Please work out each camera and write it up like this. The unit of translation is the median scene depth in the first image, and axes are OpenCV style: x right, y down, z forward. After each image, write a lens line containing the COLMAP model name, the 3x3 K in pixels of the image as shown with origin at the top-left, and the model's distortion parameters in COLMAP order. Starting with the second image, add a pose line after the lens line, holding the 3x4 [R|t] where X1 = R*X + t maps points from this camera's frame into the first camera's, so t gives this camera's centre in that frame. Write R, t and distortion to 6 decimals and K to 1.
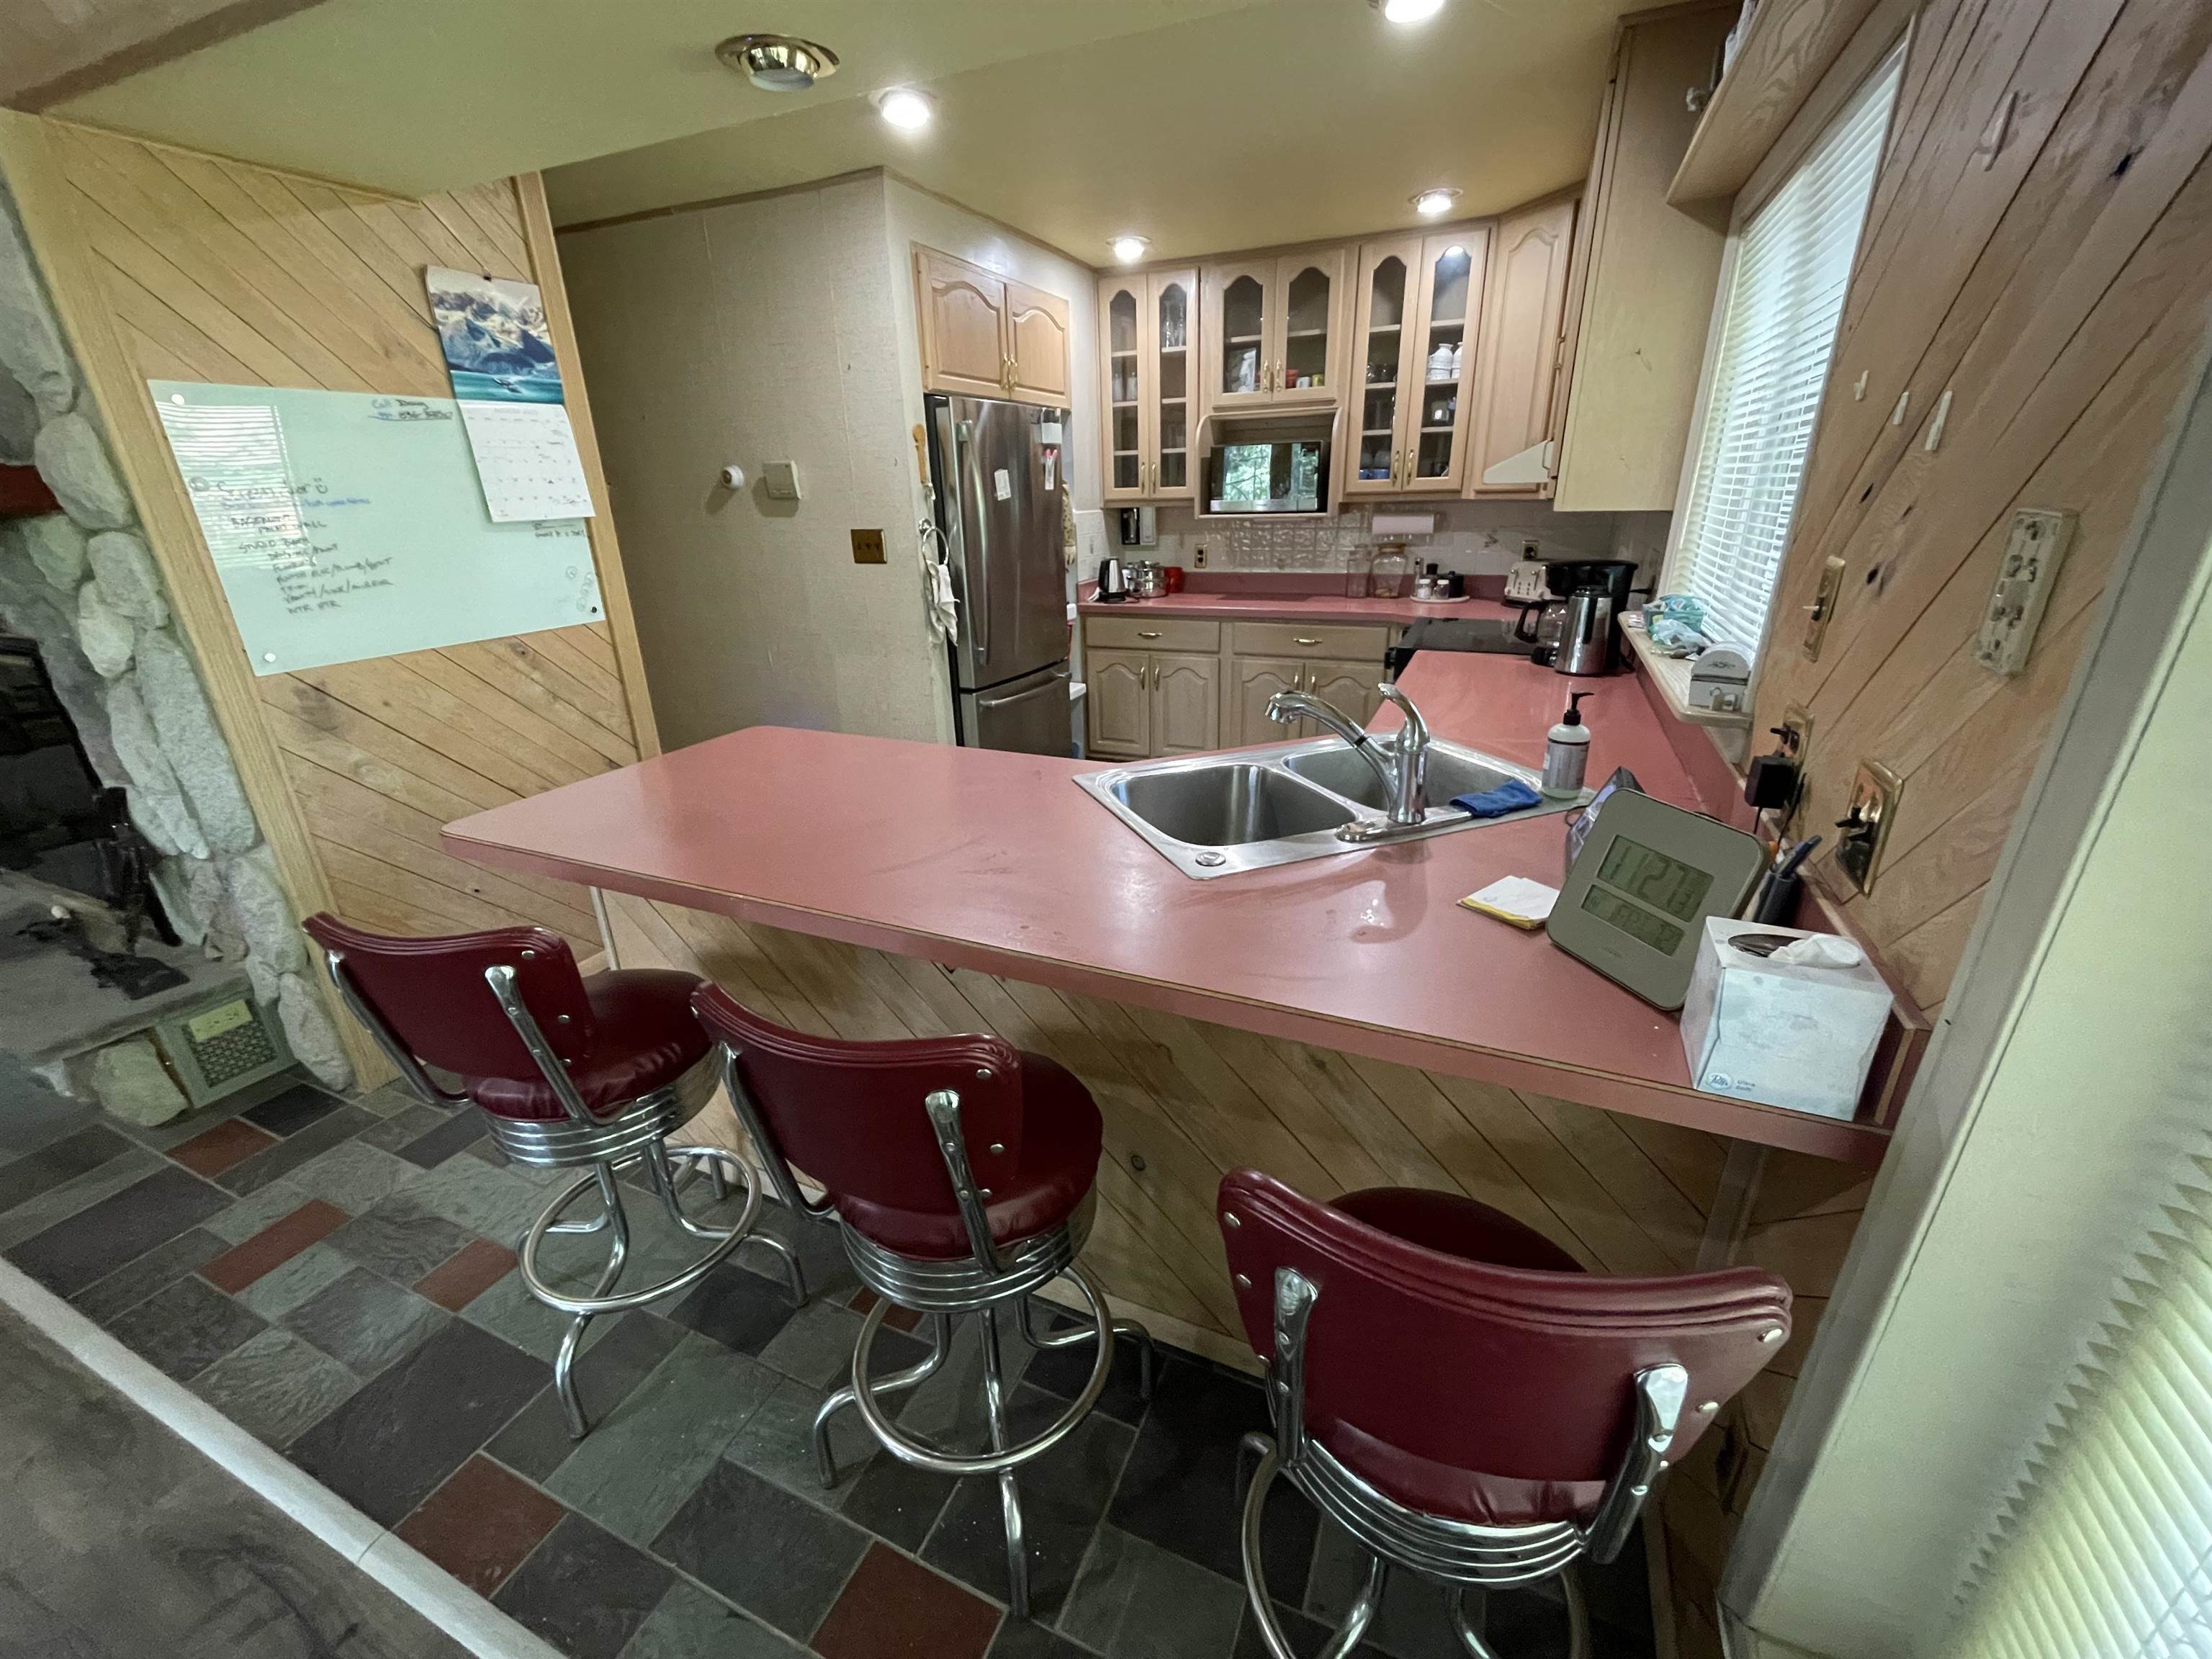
lens RADIAL K [[895.9, 0, 1104.1], [0, 895.9, 836.8], [0, 0, 1]] dist [-0.002779, -0.000208]
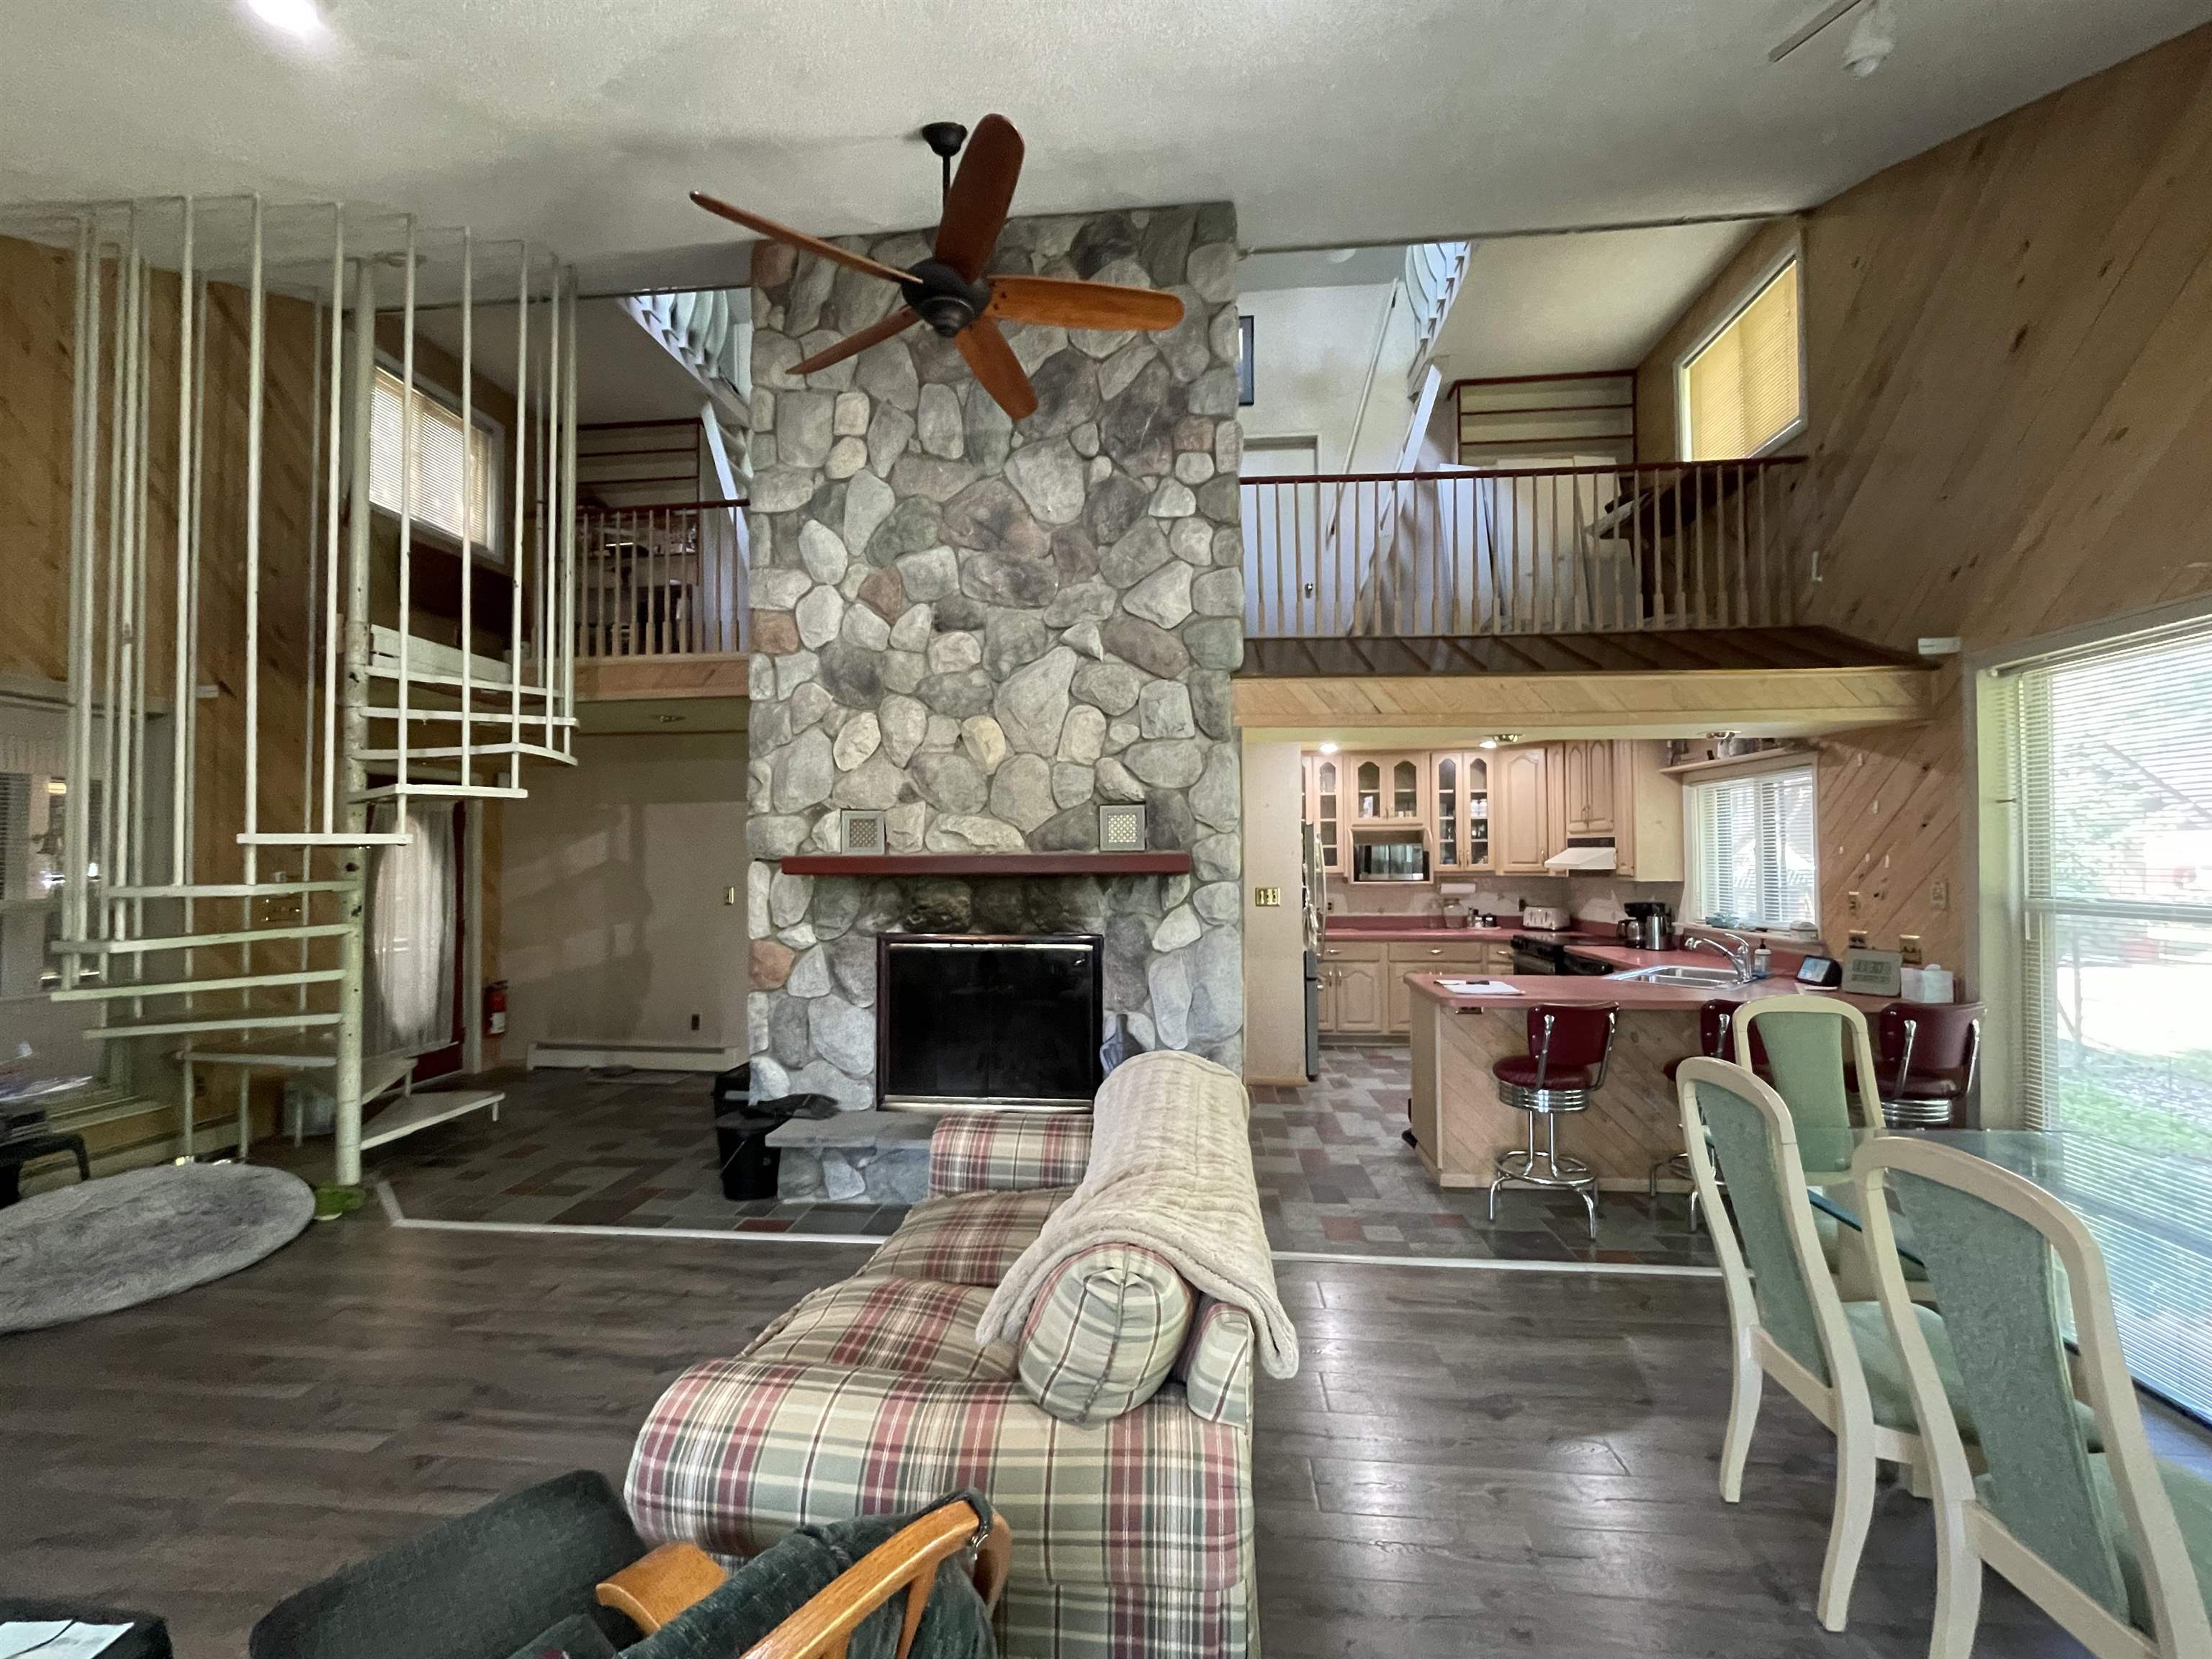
lens RADIAL K [[895.9, 0, 1101.4], [0, 895.9, 833.6], [0, 0, 1]] dist [-0.002779, -0.000208]
pose [[0.951595, 0.026658, 0.306195, -0.934435], [0.095397, 0.921413, -0.376694, 0.161602], [-0.292174, 0.387670, 0.874269, -0.409885]]
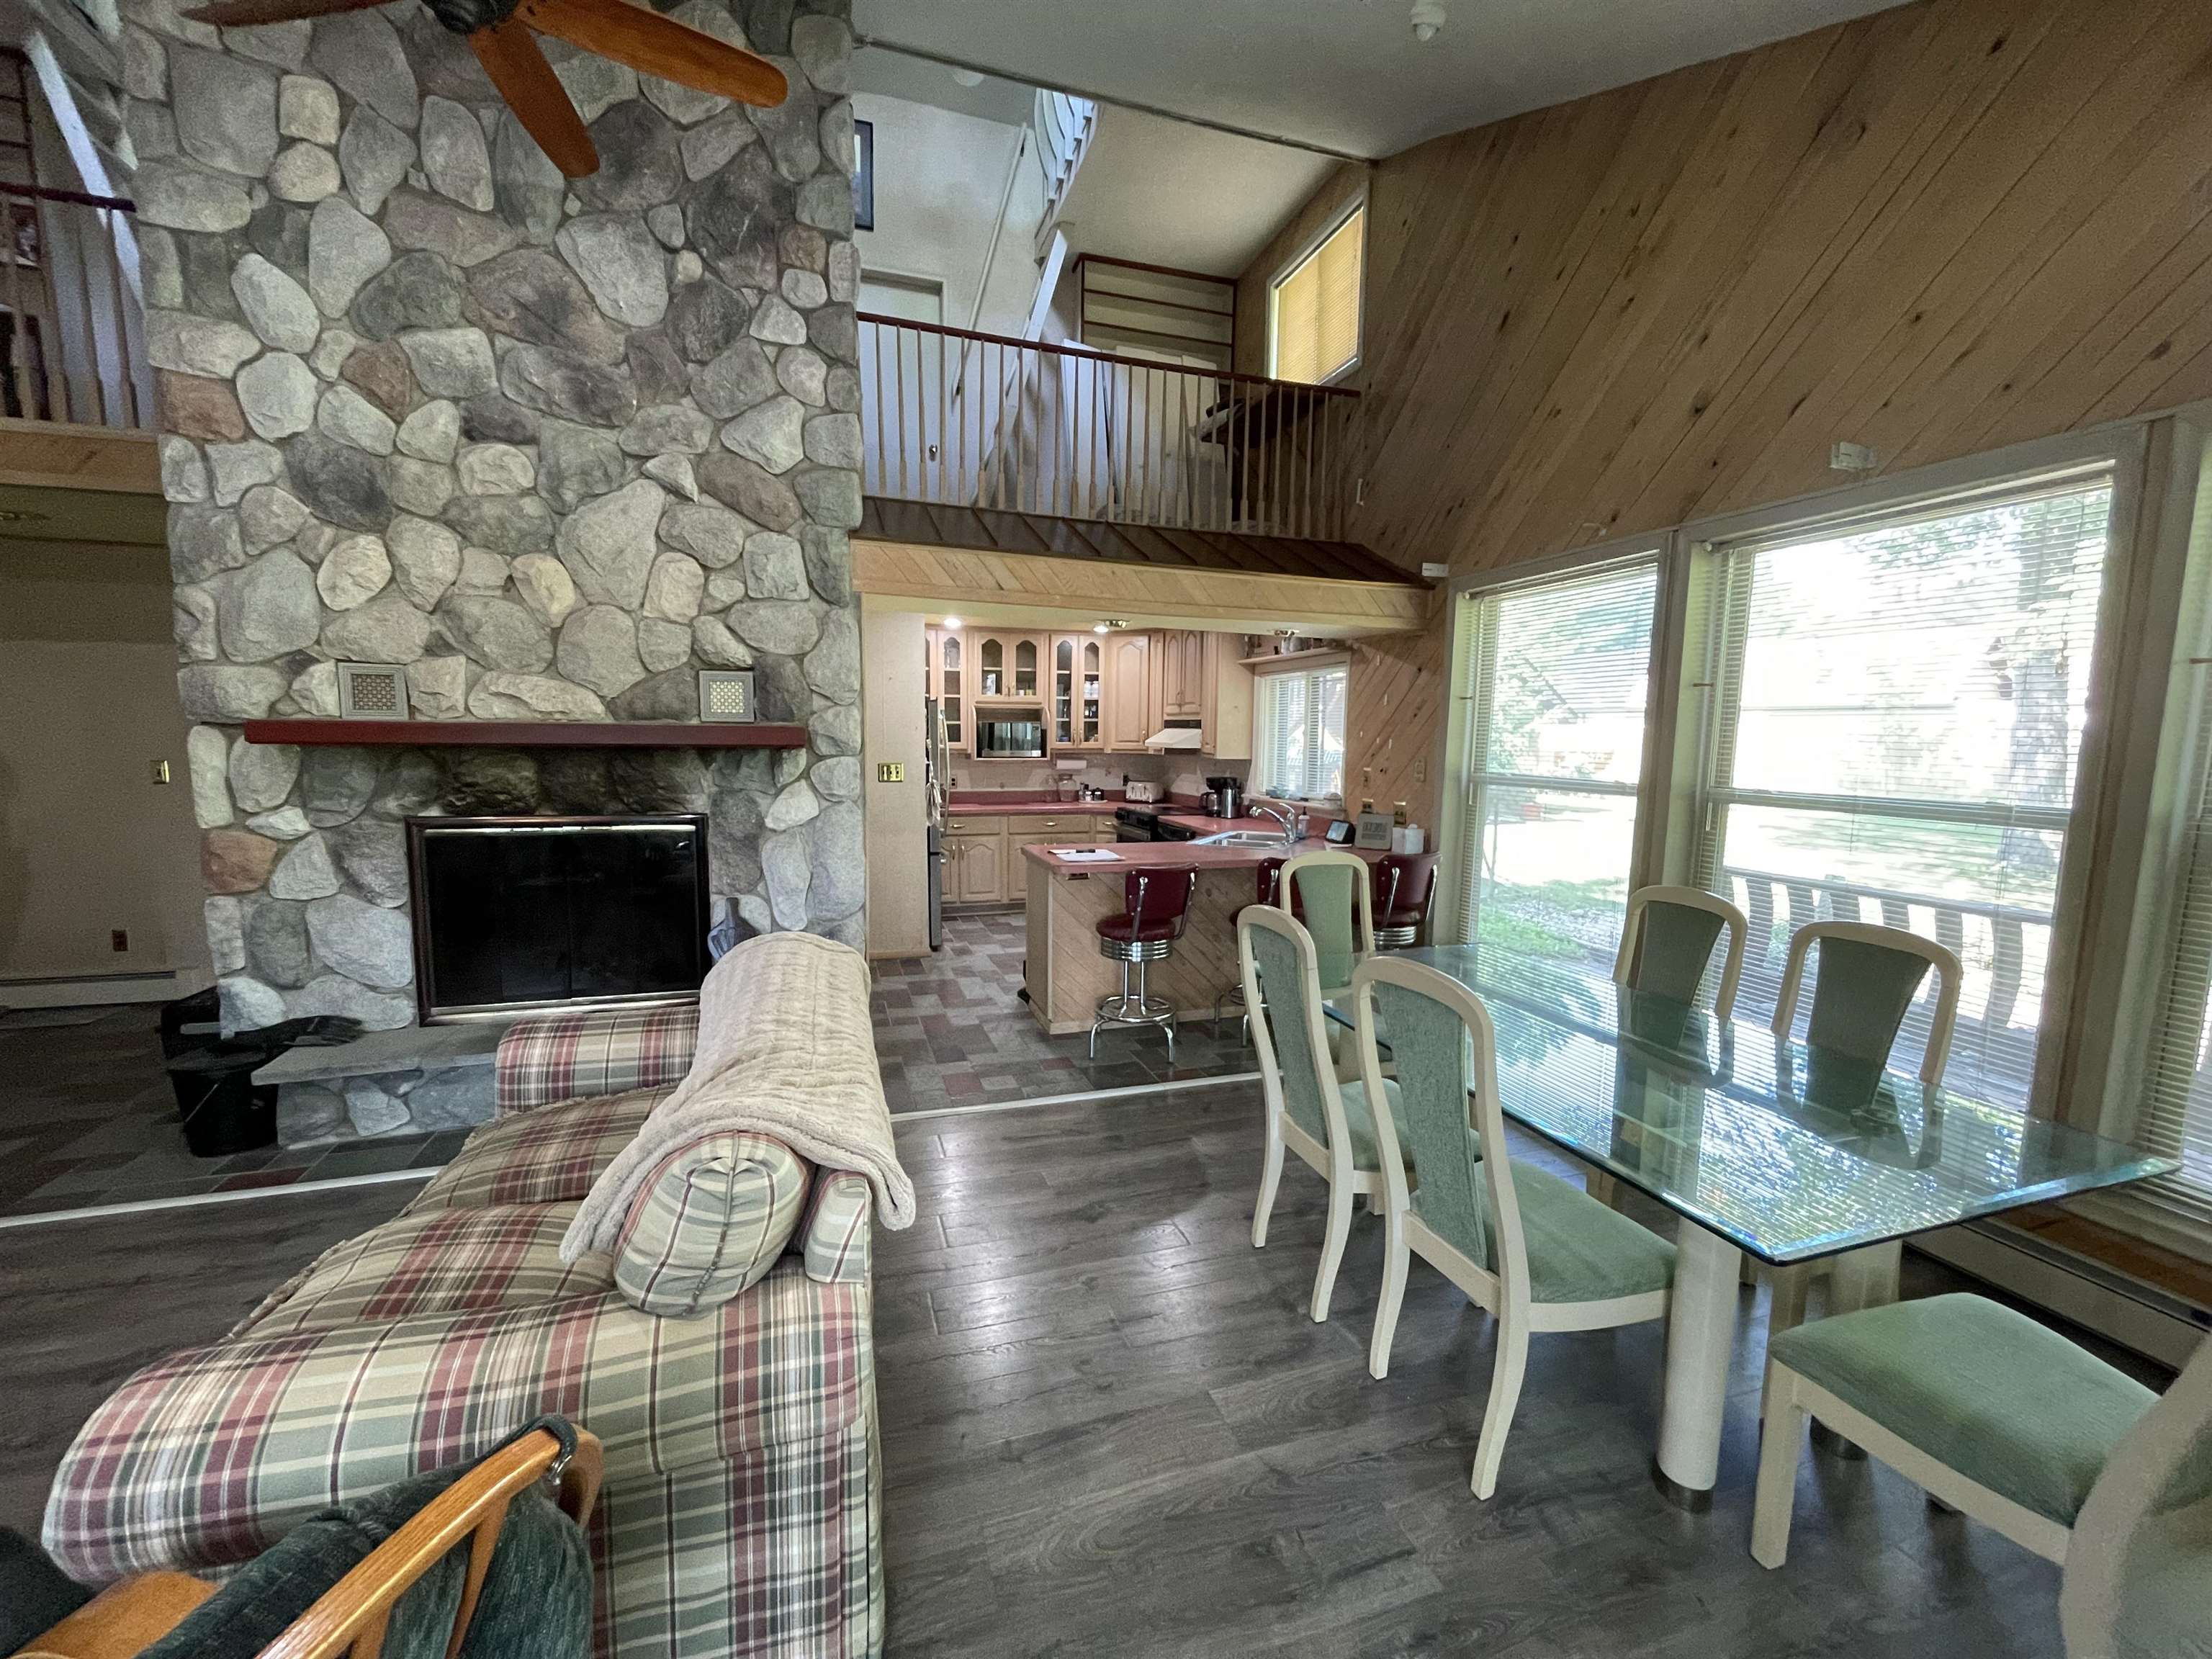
lens RADIAL K [[895.9, 0, 1103.9], [0, 895.9, 834.4], [0, 0, 1]] dist [-0.002779, -0.000208]
pose [[0.748542, -0.040868, 0.661827, -0.925829], [0.213430, 0.959832, -0.182125, 0.162434], [-0.627800, 0.277582, 0.727197, -0.404920]]
